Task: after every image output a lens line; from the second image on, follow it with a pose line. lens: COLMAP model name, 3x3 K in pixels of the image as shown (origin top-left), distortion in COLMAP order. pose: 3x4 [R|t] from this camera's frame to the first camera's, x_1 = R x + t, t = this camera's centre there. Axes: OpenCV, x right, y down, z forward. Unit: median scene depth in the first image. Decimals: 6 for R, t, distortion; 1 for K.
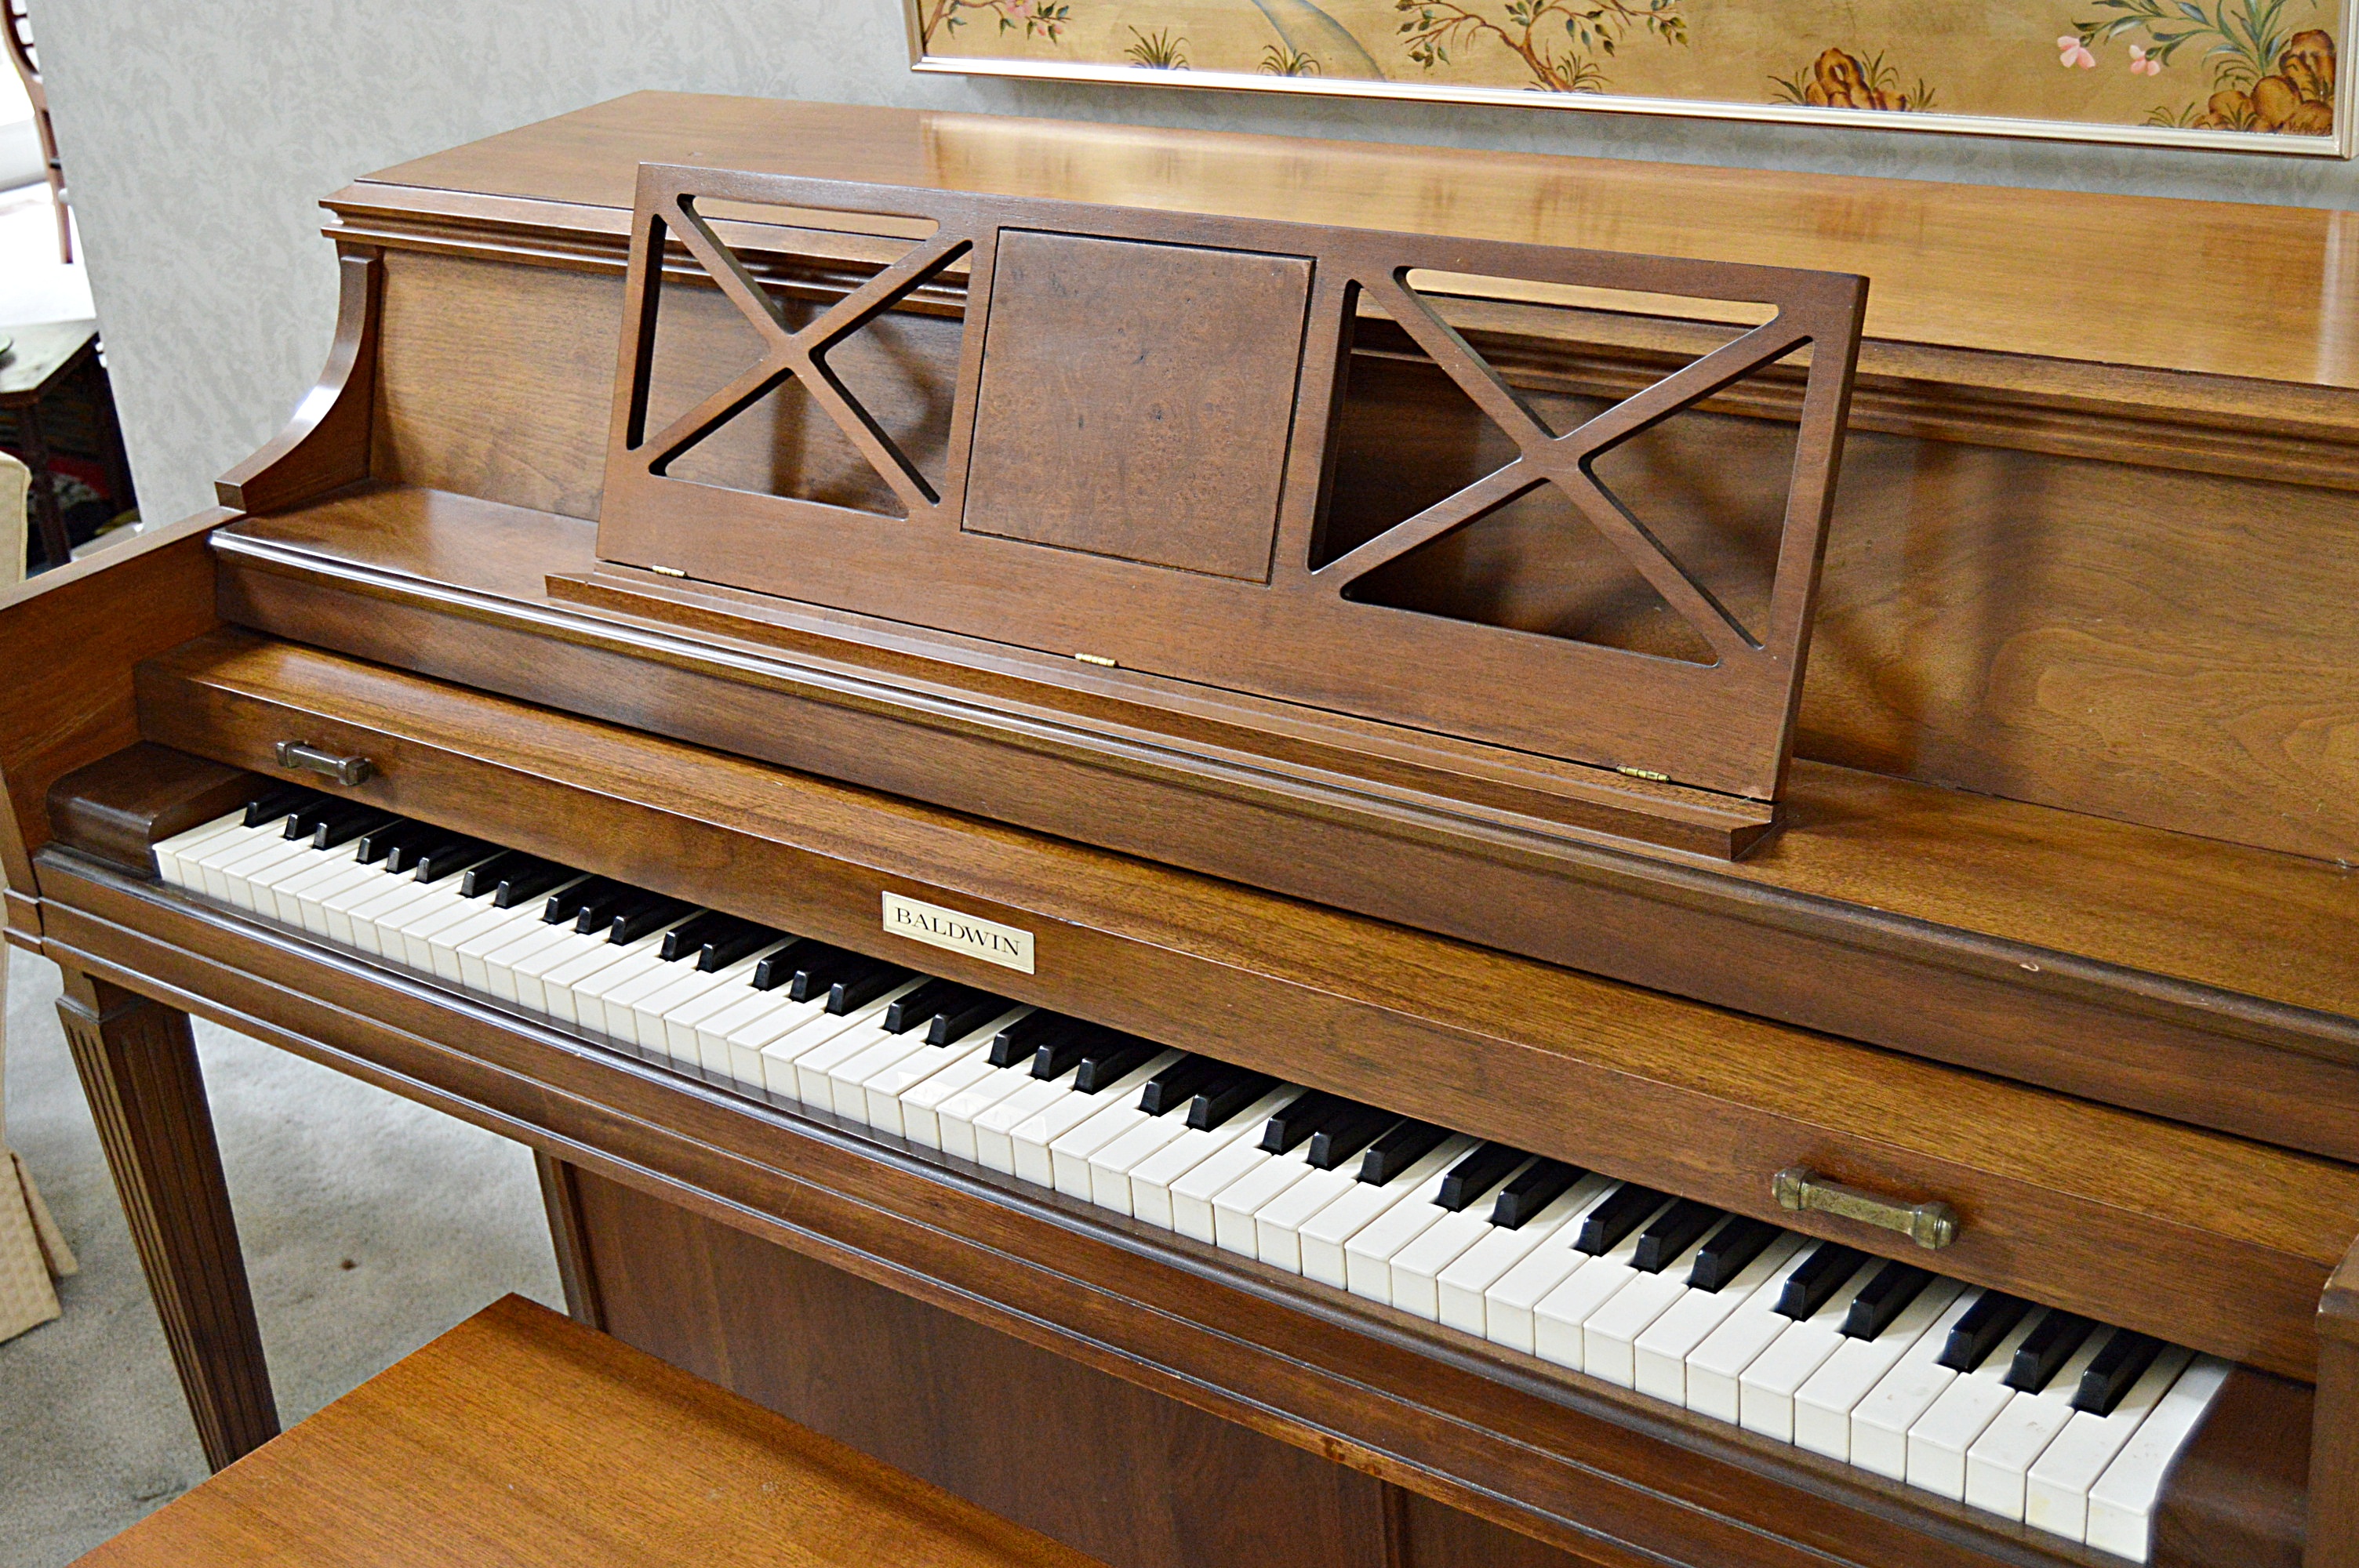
lens RADIAL K [[2984.4, 0, 1124.9], [0, 2984.4, 780.9], [0, 0, 1]] dist [-0.012028, -0.016894]
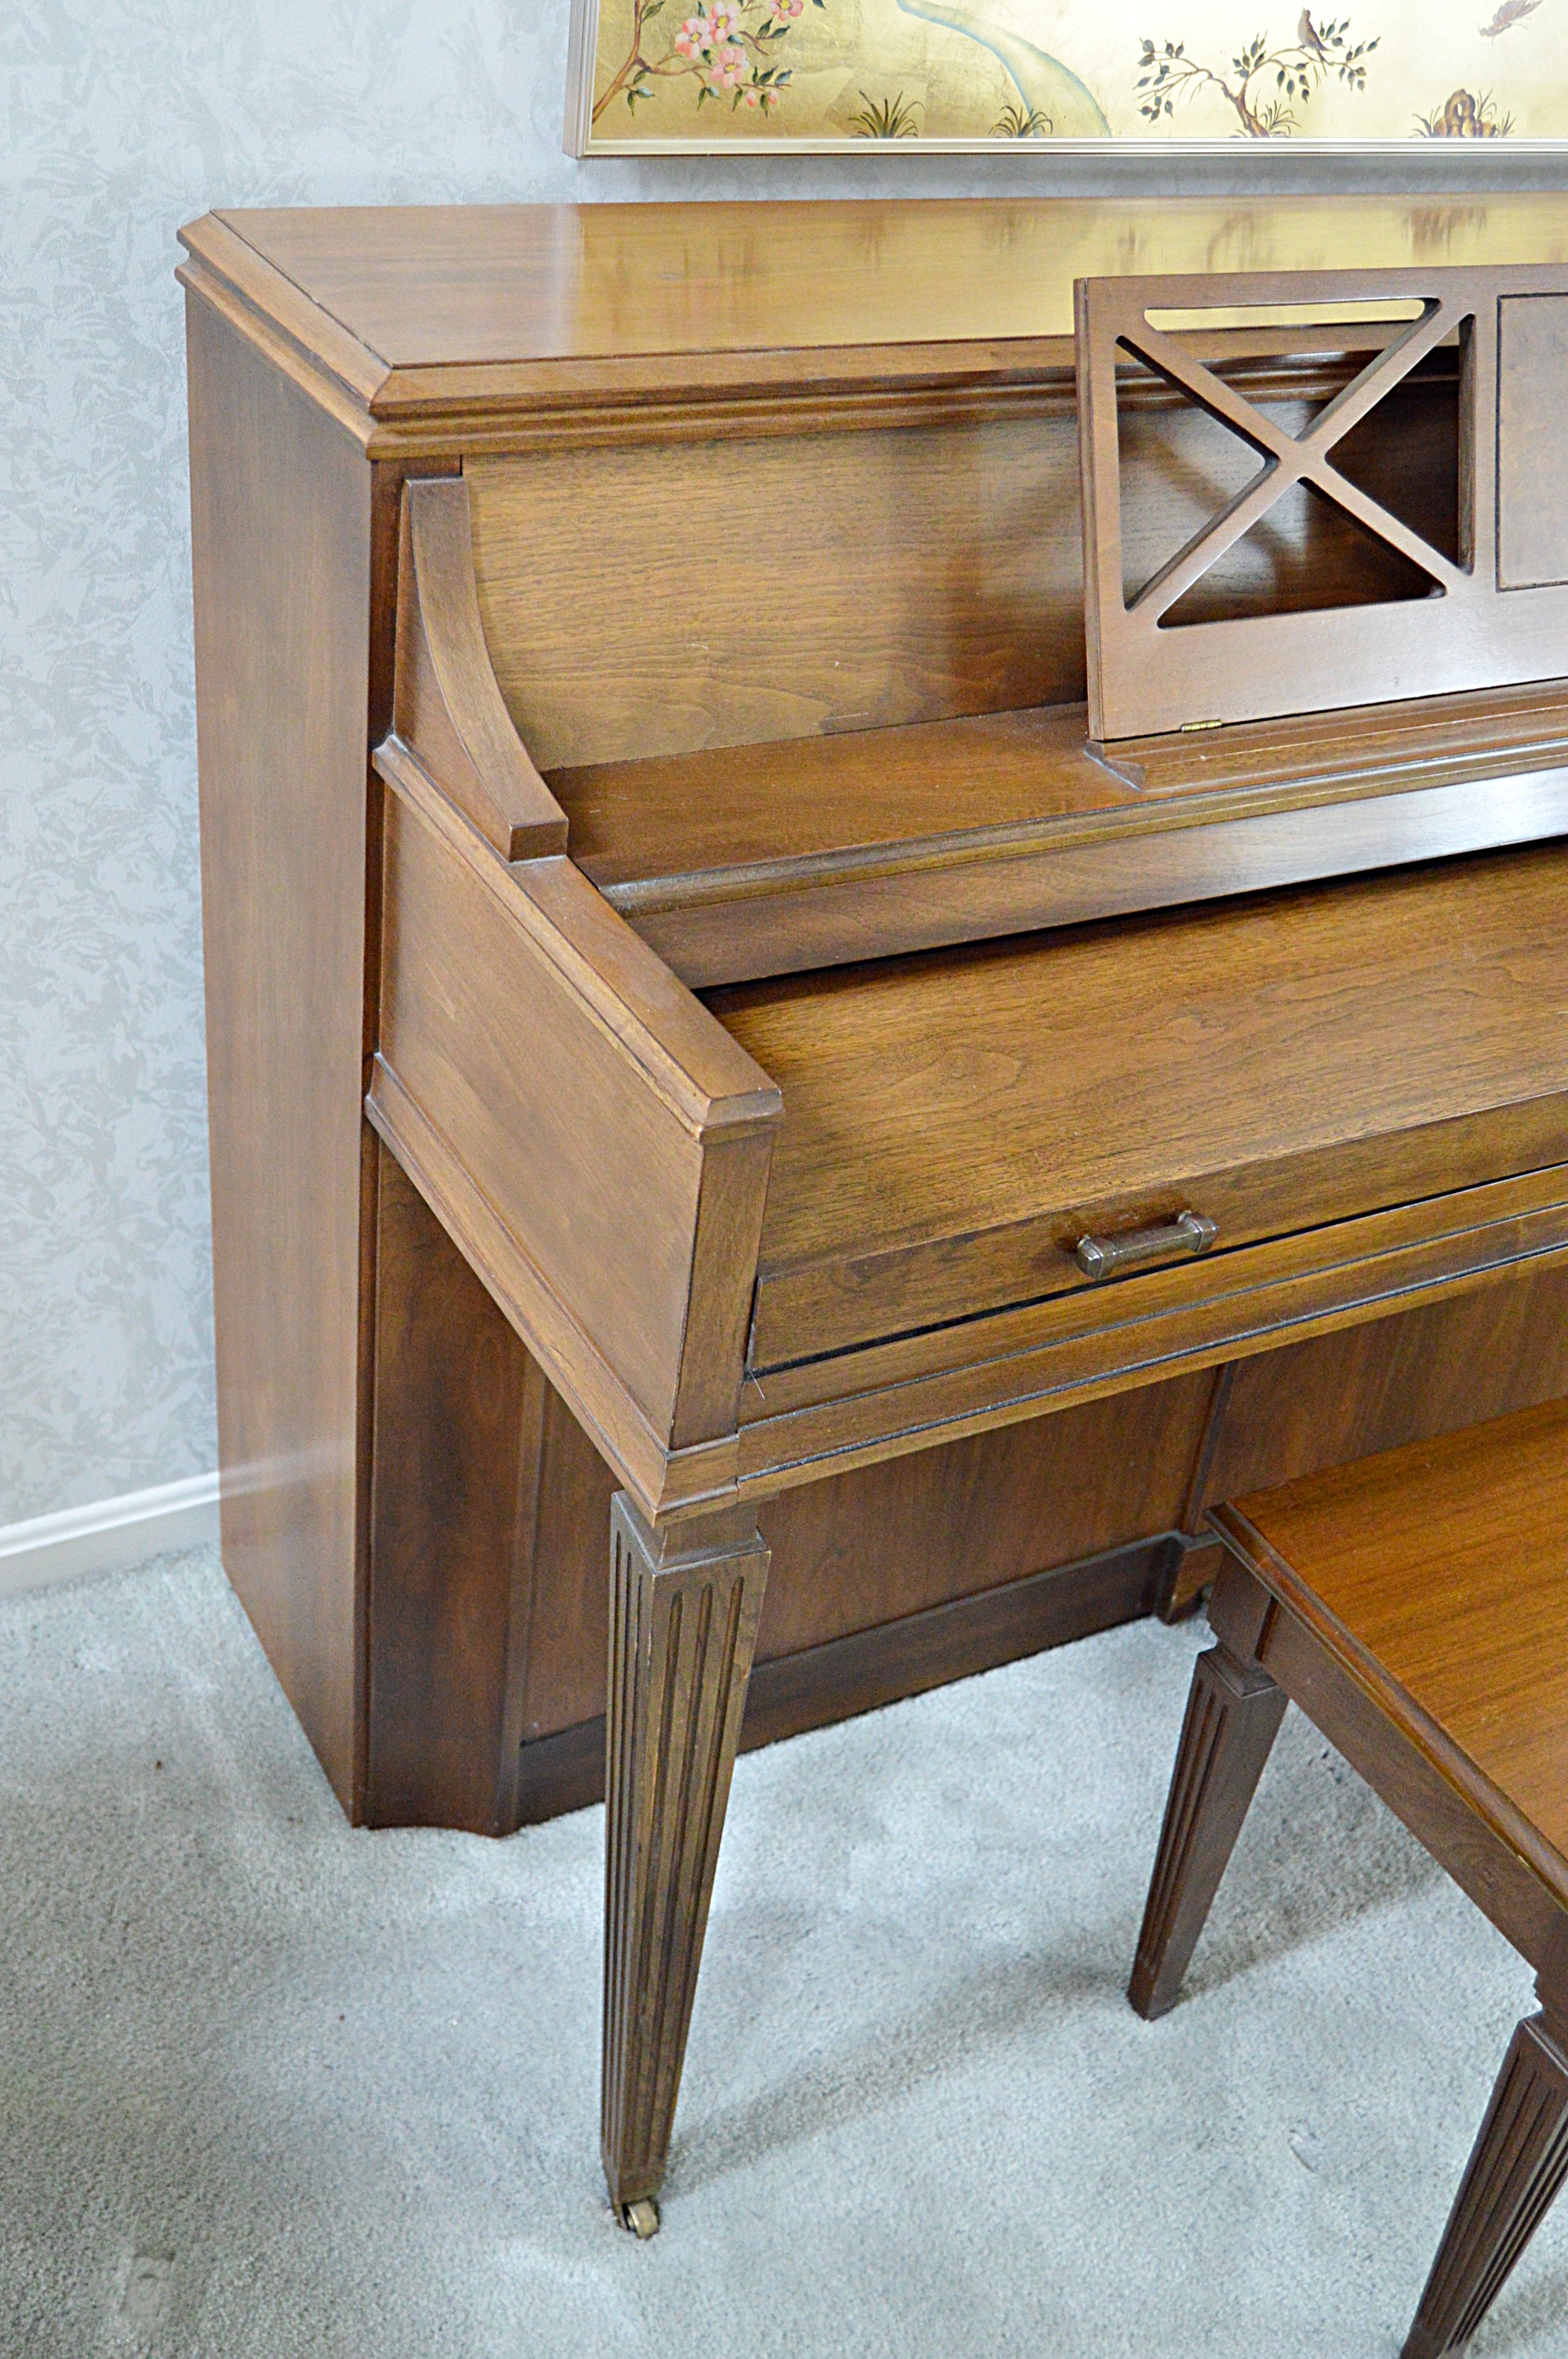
lens RADIAL K [[2514.1, 0, 784.0], [0, 2514.1, 1179.5], [0, 0, 1]] dist [-0.023776, 0.012621]
pose [[0.369583, -0.400496, 0.838458, -0.890373], [0.242431, 0.912654, 0.329075, -0.225146], [-0.897015, 0.081647, 0.434394, 0.772895]]
